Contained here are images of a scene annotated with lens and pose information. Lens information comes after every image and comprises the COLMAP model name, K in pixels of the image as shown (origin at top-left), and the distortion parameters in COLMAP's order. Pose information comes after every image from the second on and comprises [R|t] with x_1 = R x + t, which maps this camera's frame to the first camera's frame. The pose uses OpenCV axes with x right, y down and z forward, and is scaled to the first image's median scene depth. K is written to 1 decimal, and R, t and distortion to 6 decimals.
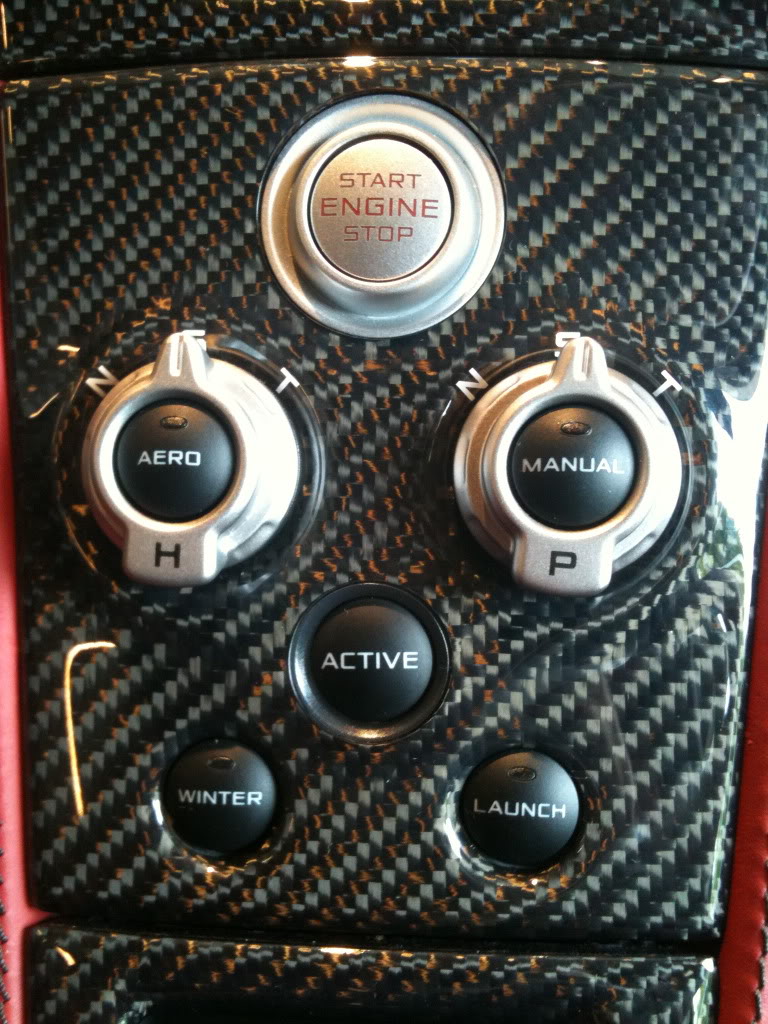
lens RADIAL K [[858.5, 0, 383.8], [0, 858.5, 508.0], [0, 0, 1]] dist [0.013037, 0.002776]
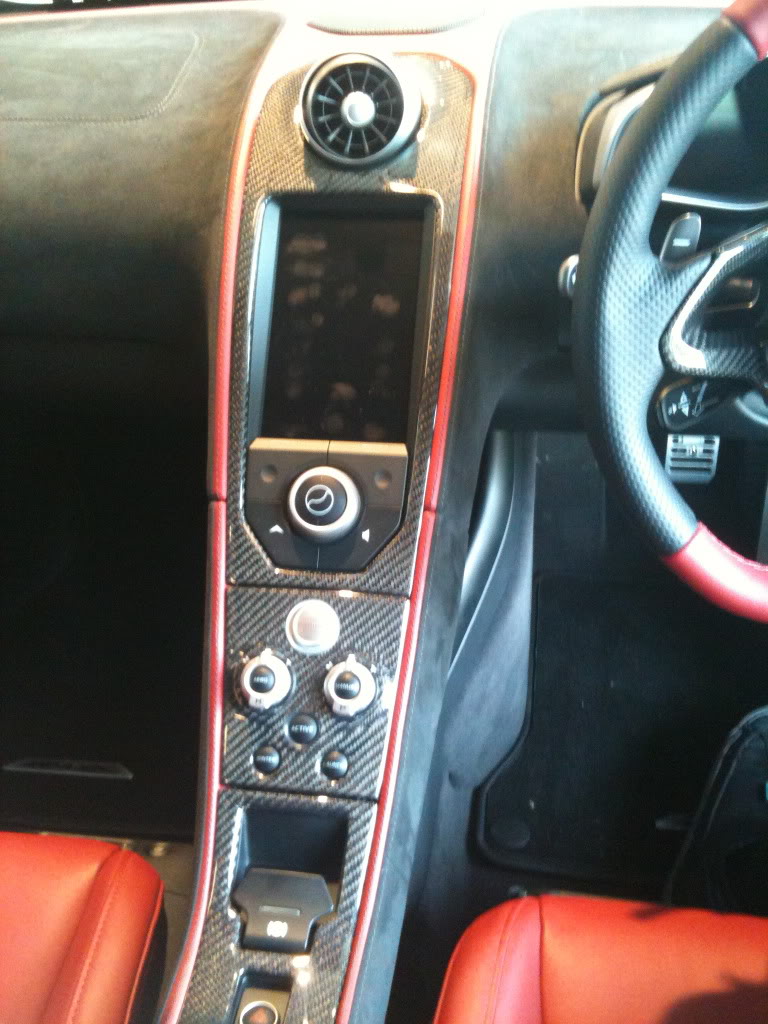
lens RADIAL K [[858.5, 0, 382.3], [0, 858.5, 519.5], [0, 0, 1]] dist [0.013037, 0.002776]
pose [[0.993368, 0.032557, -0.110271, 0.823865], [-0.050729, 0.984779, -0.166244, -0.163523], [0.103181, 0.170736, 0.979899, -3.366387]]
